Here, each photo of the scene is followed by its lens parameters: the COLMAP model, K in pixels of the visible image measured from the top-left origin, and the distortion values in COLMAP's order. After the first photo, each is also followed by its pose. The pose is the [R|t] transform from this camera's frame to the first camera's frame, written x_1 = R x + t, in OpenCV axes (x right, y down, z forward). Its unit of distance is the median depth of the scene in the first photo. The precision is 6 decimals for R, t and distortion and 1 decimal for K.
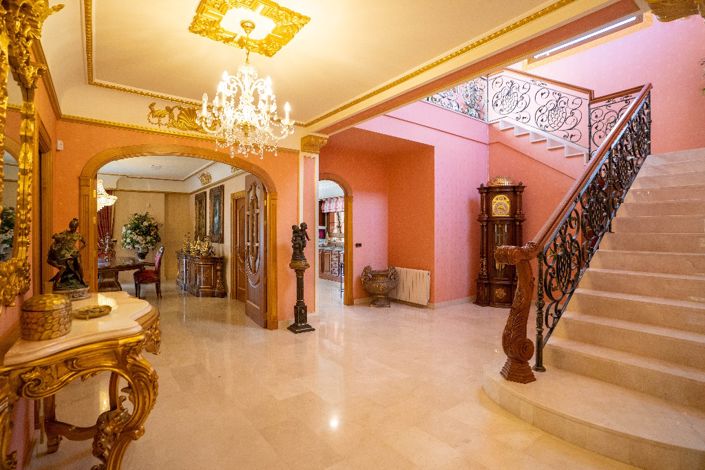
lens RADIAL K [[347.7, 0, 349.9], [0, 347.7, 235.9], [0, 0, 1]] dist [-0.056839, 0.029100]
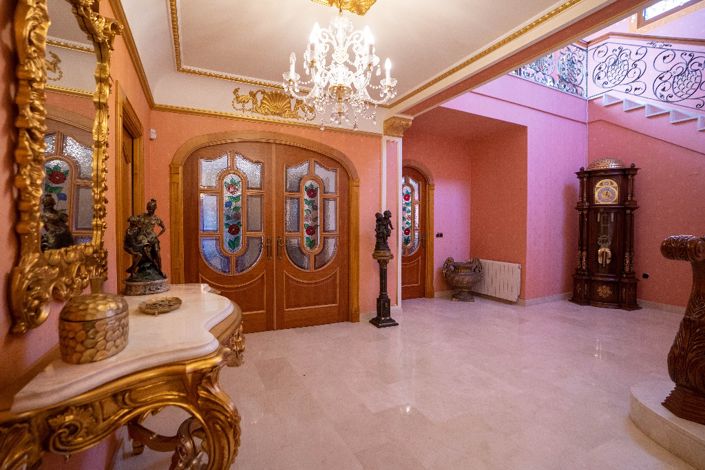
lens RADIAL K [[324.9, 0, 352.5], [0, 324.9, 235.0], [0, 0, 1]] dist [-0.059049, 0.023596]
pose [[0.982977, 0.008235, -0.183544, -0.068507], [-0.003913, 0.999707, 0.023902, 0.008396], [0.183687, -0.022777, 0.982721, 0.127019]]
